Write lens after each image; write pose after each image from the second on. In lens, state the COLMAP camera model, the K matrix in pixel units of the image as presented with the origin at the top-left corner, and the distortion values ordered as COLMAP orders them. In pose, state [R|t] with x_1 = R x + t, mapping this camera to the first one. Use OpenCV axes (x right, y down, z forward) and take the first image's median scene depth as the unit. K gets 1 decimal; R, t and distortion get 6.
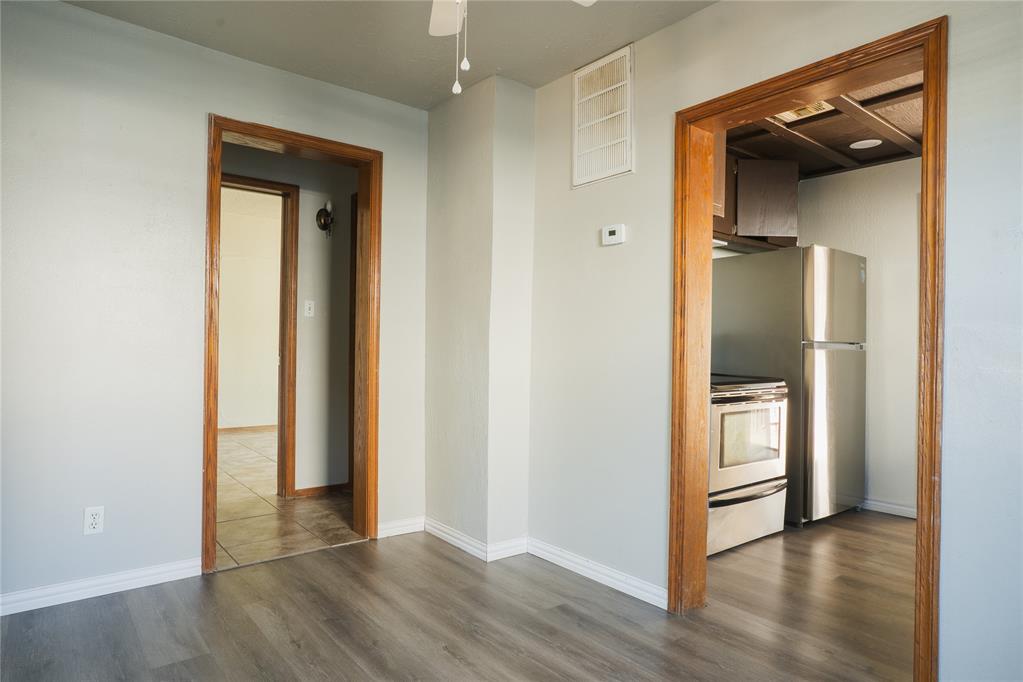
lens RADIAL K [[597.7, 0, 515.6], [0, 597.7, 341.3], [0, 0, 1]] dist [-0.020069, 0.002960]
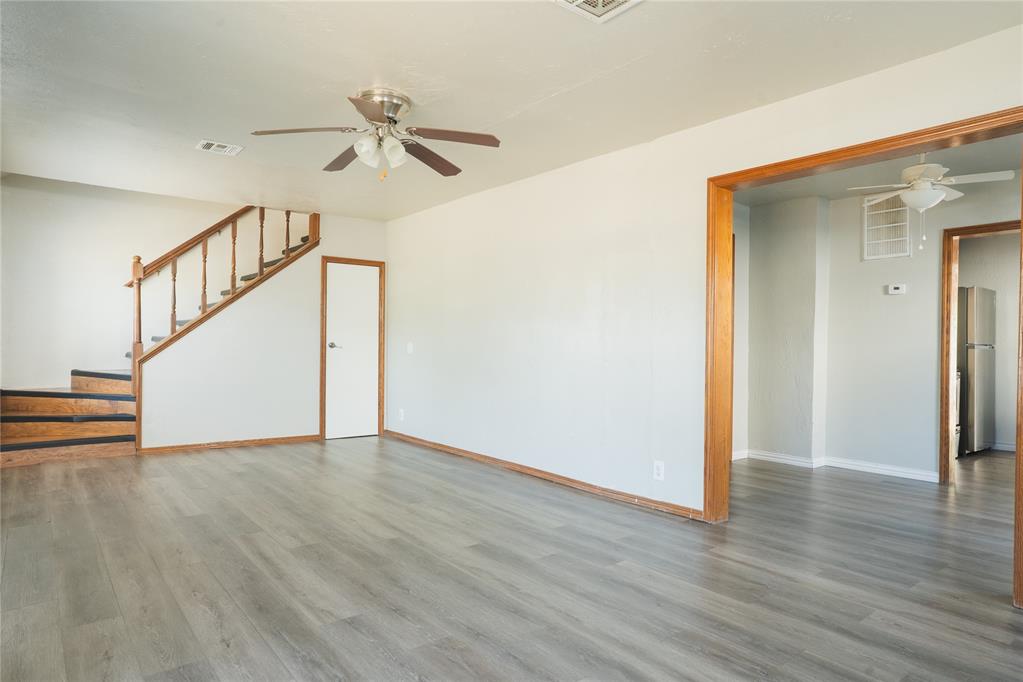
lens RADIAL K [[597.7, 0, 504.2], [0, 597.7, 341.9], [0, 0, 1]] dist [-0.020069, 0.002960]
pose [[0.999998, -0.002111, -0.000451, -0.968481], [0.002116, 0.999946, 0.010164, -0.031116], [0.000429, -0.010165, 0.999948, -0.779938]]
